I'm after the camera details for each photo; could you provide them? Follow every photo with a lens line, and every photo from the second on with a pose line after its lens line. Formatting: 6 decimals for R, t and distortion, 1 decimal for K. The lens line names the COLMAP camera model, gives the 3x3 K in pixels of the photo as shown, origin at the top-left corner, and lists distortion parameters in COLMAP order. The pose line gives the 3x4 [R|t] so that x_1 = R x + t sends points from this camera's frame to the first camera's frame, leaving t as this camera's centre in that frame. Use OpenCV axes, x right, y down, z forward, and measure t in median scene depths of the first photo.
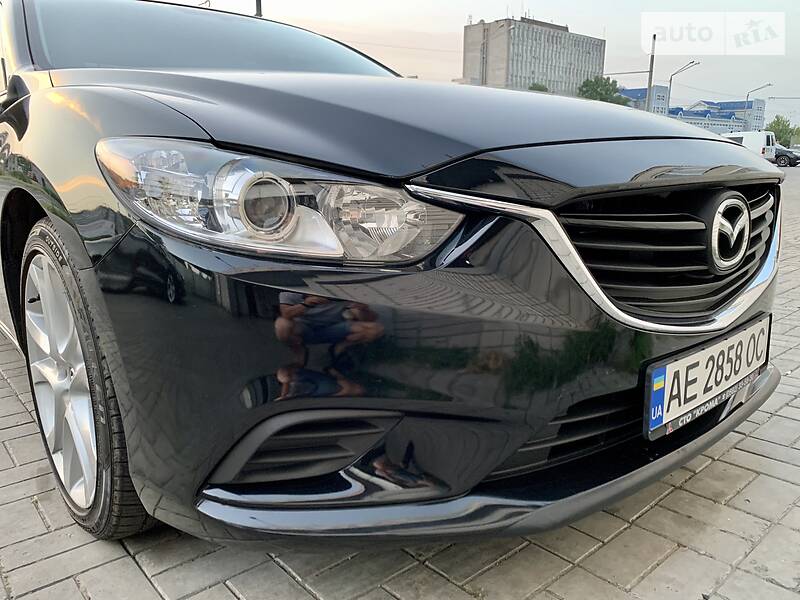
lens RADIAL K [[613.2, 0, 402.4], [0, 613.2, 299.7], [0, 0, 1]] dist [0.001882, 0.005209]
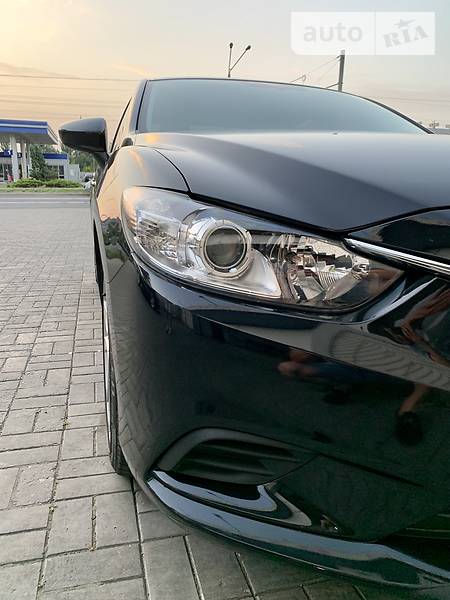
lens RADIAL K [[459.9, 0, 225.0], [0, 459.9, 300.0], [0, 0, 1]] dist [0.001882, 0.005209]
pose [[0.901769, 0.120418, -0.415105, 0.155382], [-0.120741, 0.992354, 0.025576, -0.075852], [0.415011, 0.027056, 0.909414, 0.193197]]
